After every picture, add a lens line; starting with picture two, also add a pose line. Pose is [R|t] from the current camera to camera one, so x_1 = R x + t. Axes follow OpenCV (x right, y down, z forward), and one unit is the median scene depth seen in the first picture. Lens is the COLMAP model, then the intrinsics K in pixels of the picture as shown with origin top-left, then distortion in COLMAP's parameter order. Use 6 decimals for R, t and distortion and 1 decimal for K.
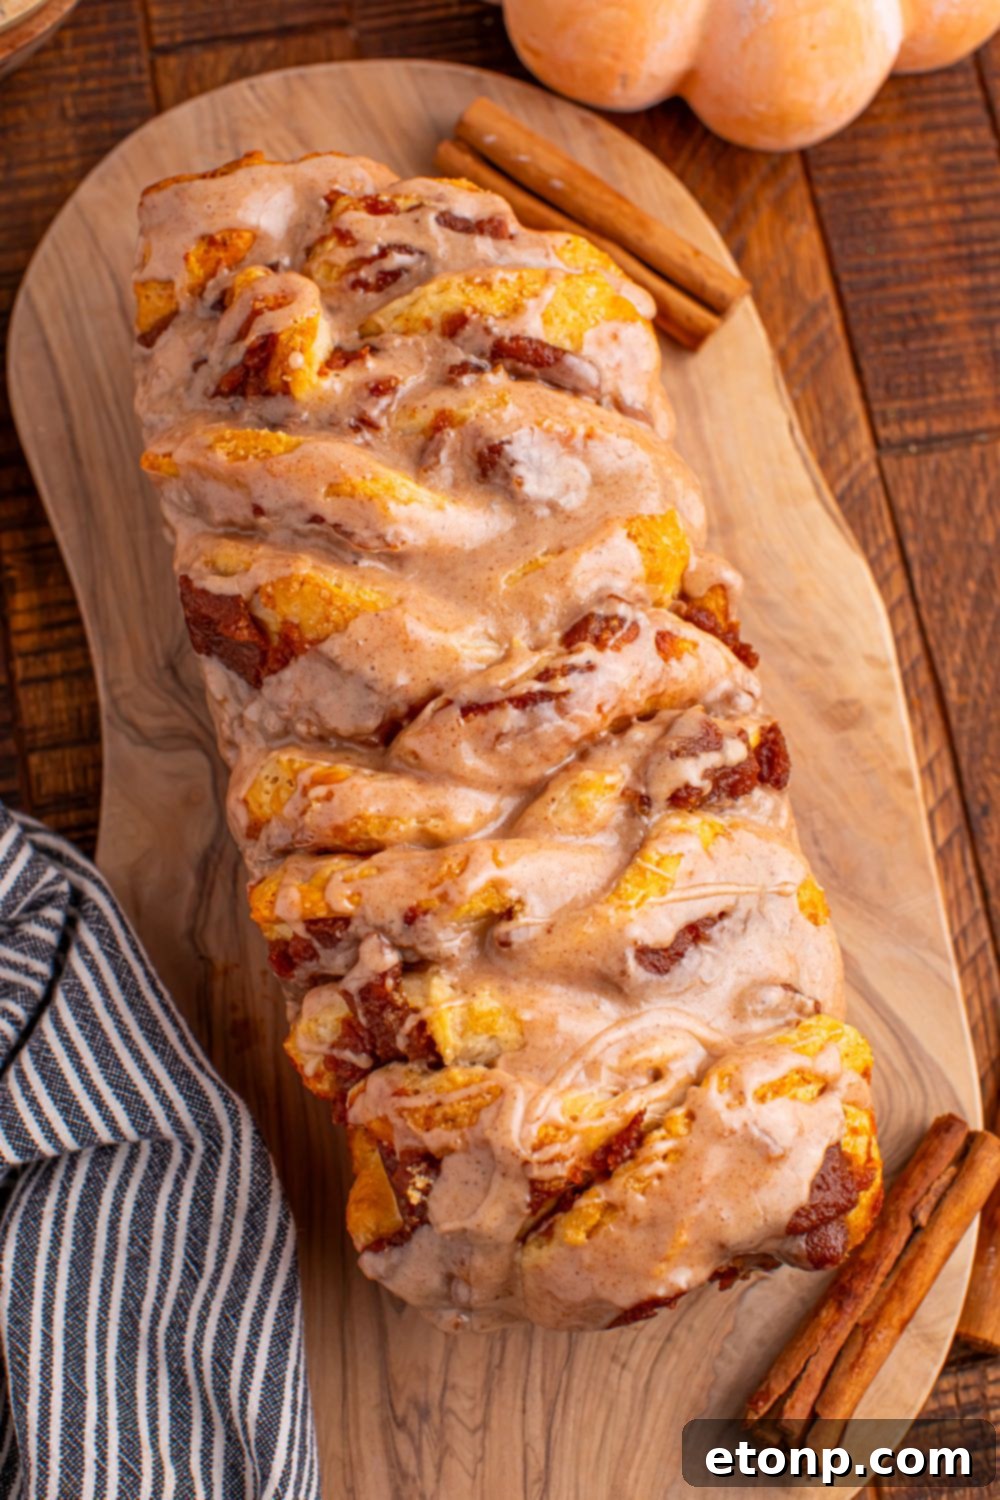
lens RADIAL K [[2228.9, 0, 478.2], [0, 2228.9, 785.9], [0, 0, 1]] dist [-0.184818, 0.000000]
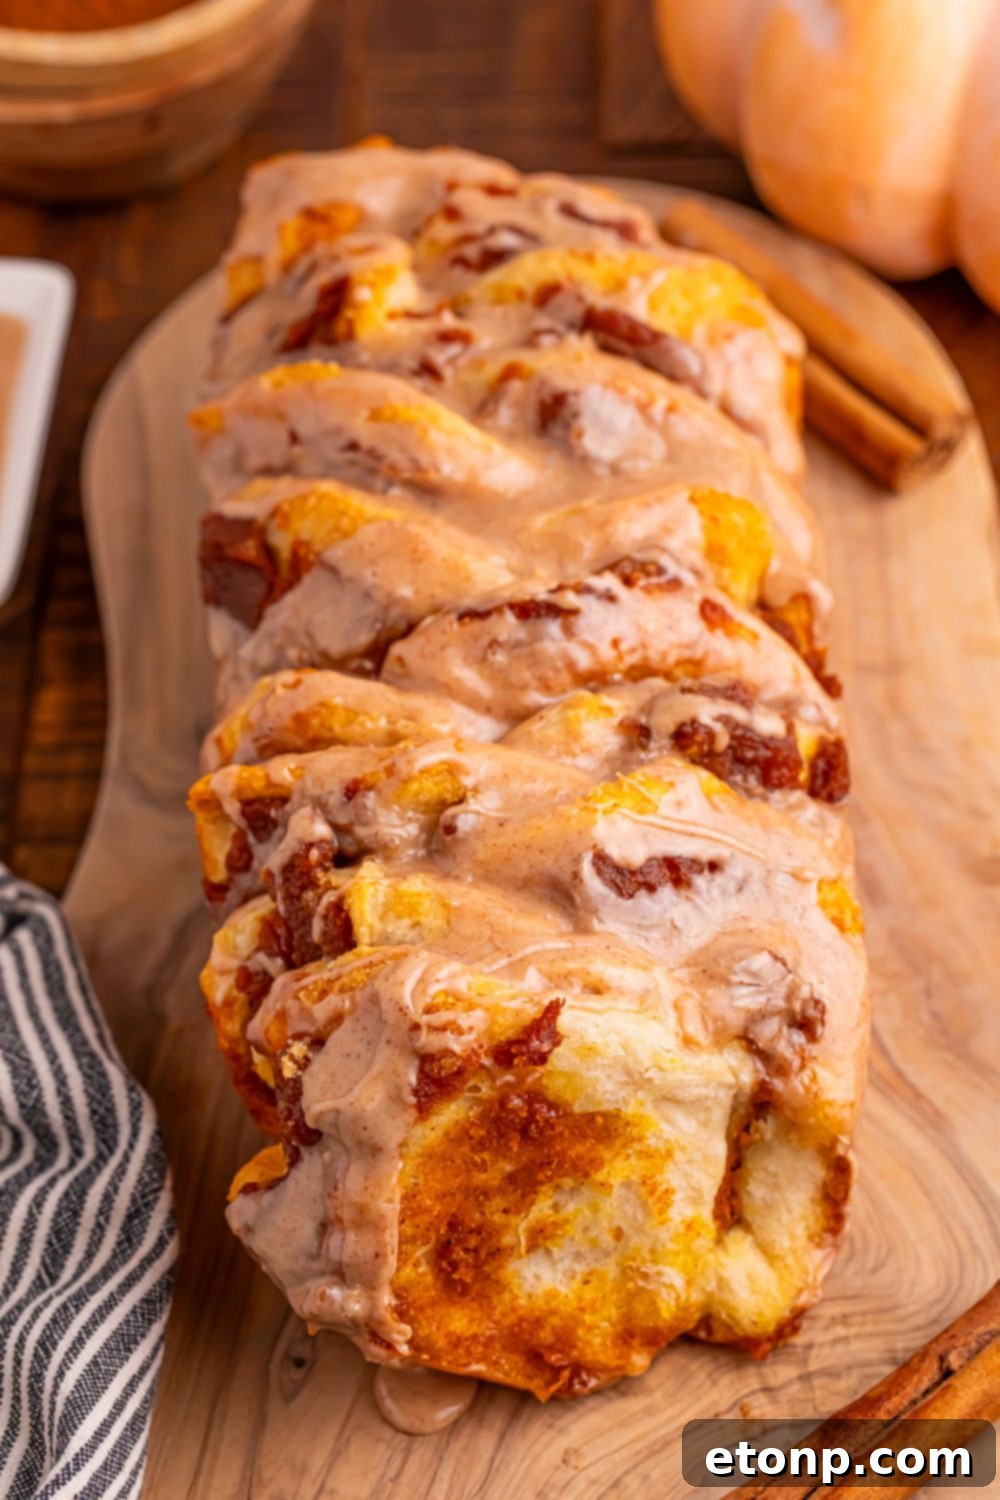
lens RADIAL K [[4891.9, 0, 341.3], [0, 4891.9, 772.8], [0, 0, 1]] dist [-0.359582, 0.000000]
pose [[0.962878, 0.094376, -0.252901, 0.440058], [-0.197781, 0.884265, -0.423035, 0.843037], [0.183707, 0.457350, 0.870105, -0.676626]]
